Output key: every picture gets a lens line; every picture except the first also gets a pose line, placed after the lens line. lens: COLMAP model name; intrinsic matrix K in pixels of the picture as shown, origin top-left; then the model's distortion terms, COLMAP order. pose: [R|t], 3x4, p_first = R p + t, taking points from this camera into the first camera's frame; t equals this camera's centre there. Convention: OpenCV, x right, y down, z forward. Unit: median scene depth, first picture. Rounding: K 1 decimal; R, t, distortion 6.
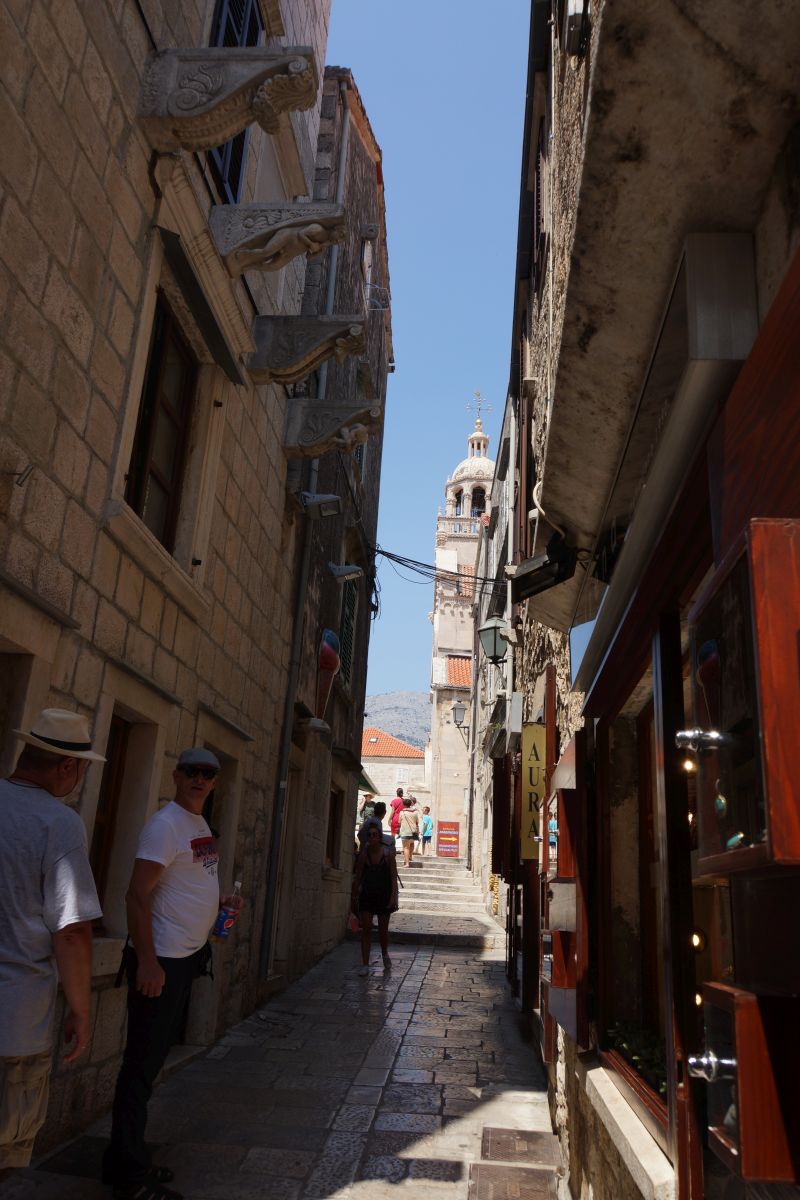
lens RADIAL K [[932.7, 0, 400.4], [0, 932.7, 599.7], [0, 0, 1]] dist [-0.031982, 0.028579]
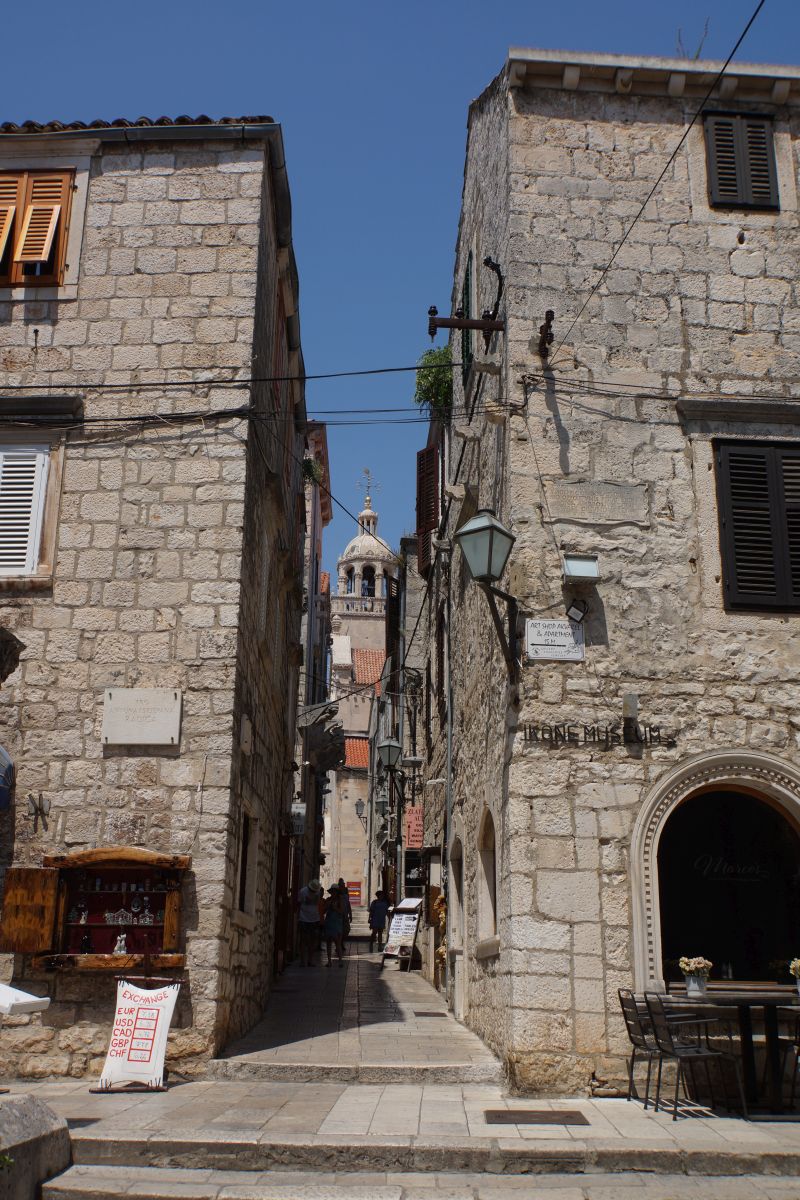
lens RADIAL K [[1240.5, 0, 401.5], [0, 1240.5, 600.6], [0, 0, 1]] dist [-0.004837, 0.000000]
pose [[0.993578, -0.010576, 0.112651, -0.039626], [0.008576, 0.999797, 0.018223, -0.107455], [-0.112821, -0.017140, 0.993468, -0.423325]]
